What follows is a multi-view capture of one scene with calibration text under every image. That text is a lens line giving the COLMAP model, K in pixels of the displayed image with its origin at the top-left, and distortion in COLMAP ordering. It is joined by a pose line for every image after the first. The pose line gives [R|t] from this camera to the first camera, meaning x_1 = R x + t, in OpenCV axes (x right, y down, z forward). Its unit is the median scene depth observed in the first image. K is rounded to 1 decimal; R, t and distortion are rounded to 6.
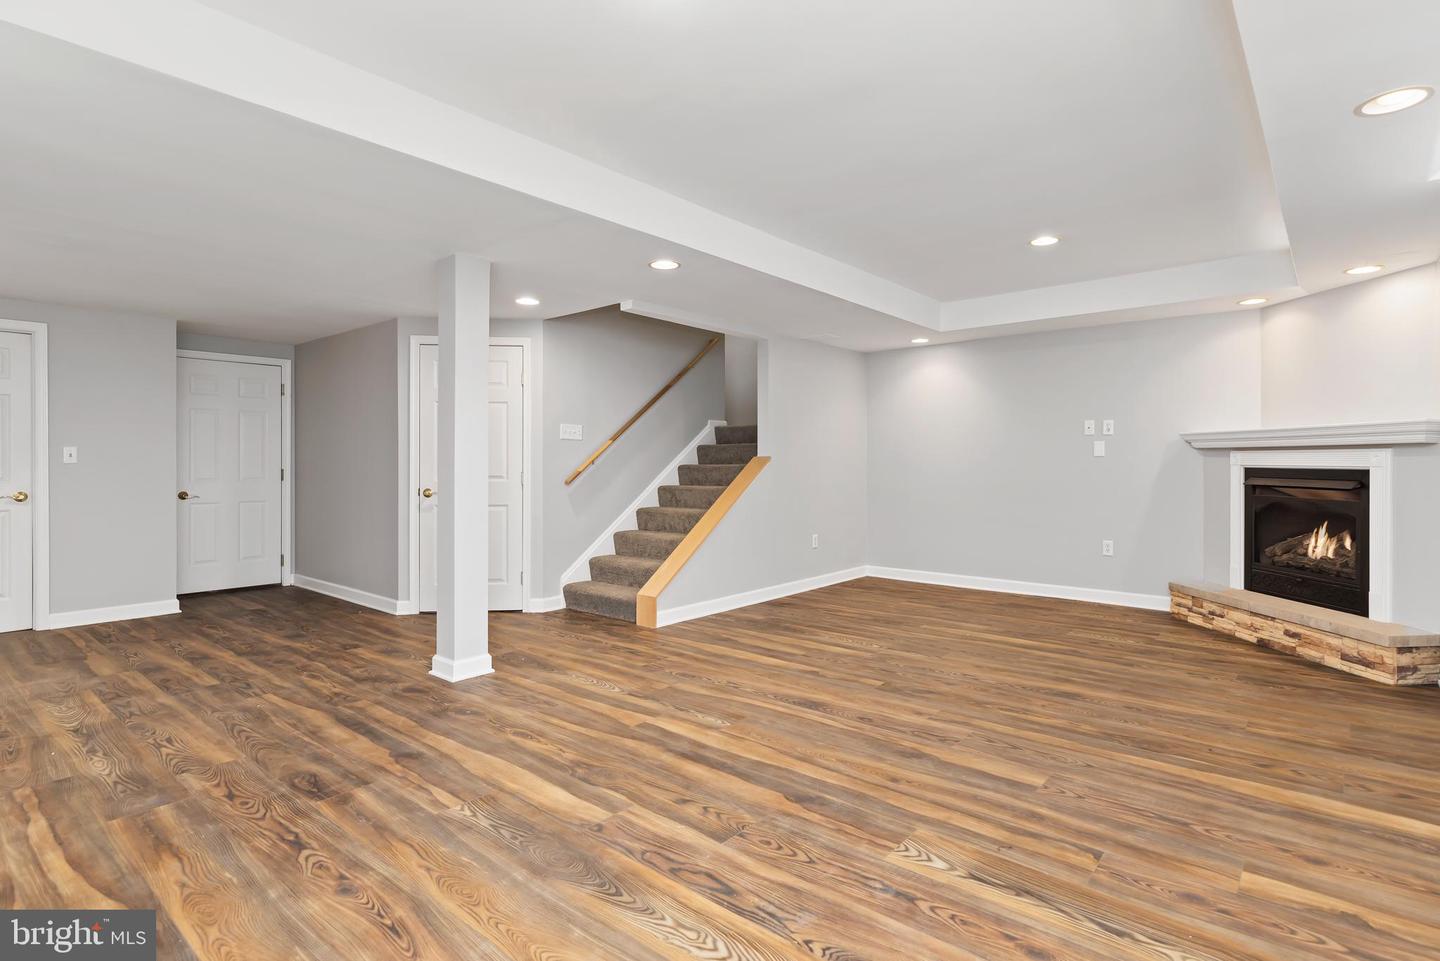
lens RADIAL K [[711.3, 0, 754.0], [0, 711.3, 461.7], [0, 0, 1]] dist [0.002908, -0.001443]
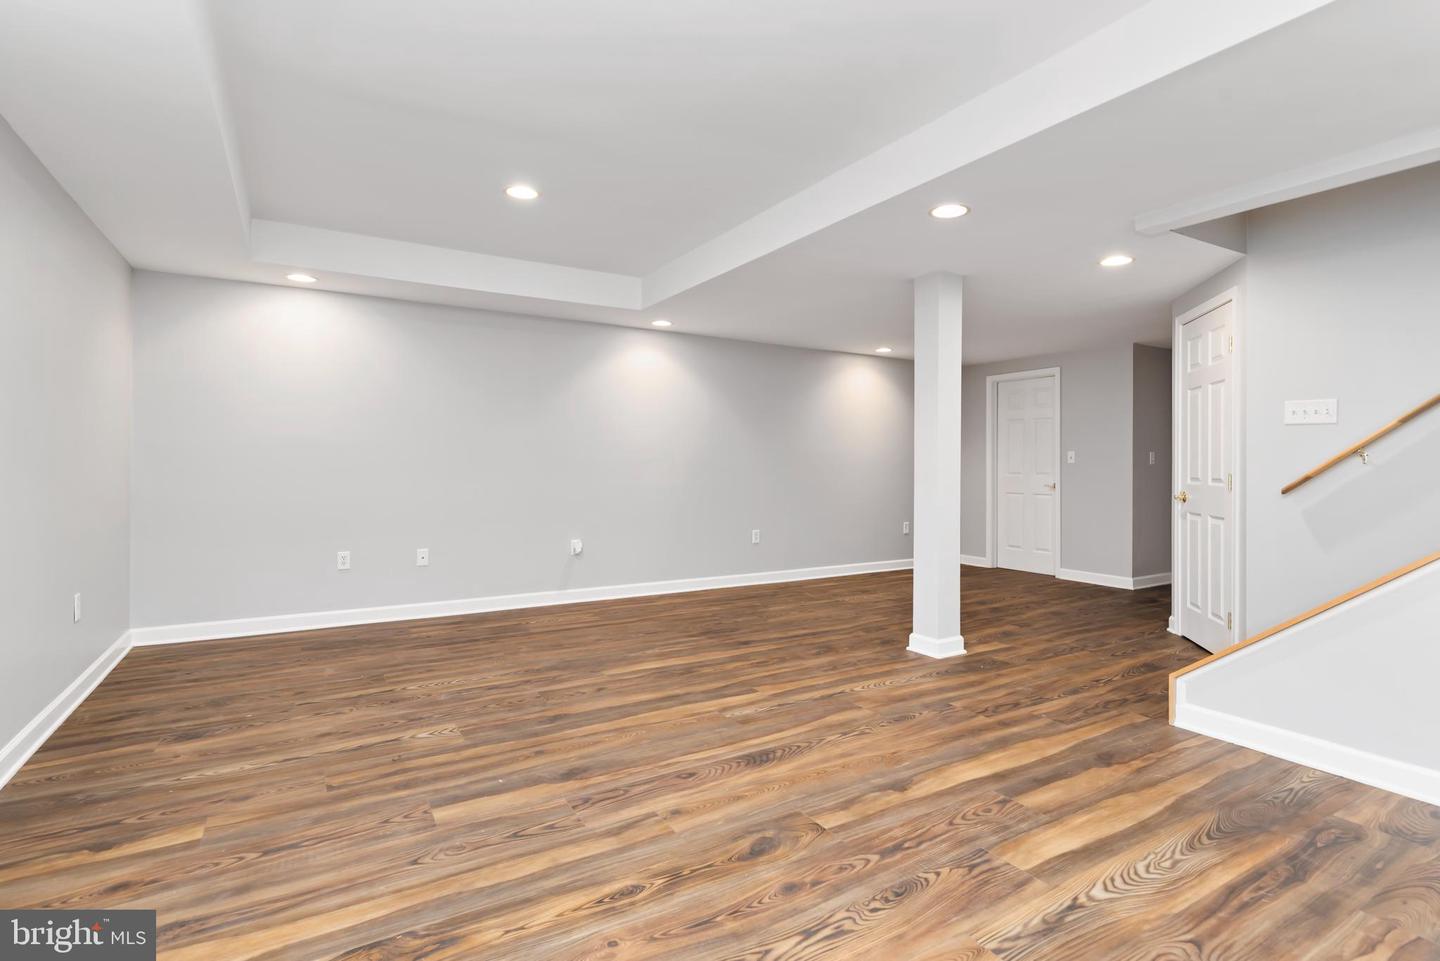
lens RADIAL K [[711.3, 0, 739.5], [0, 711.3, 465.1], [0, 0, 1]] dist [0.002908, -0.001443]
pose [[-0.328265, -0.001510, -0.944584, 0.976279], [-0.003719, 0.999993, -0.000307, 0.014509], [0.944578, 0.003412, -0.328269, 1.440109]]
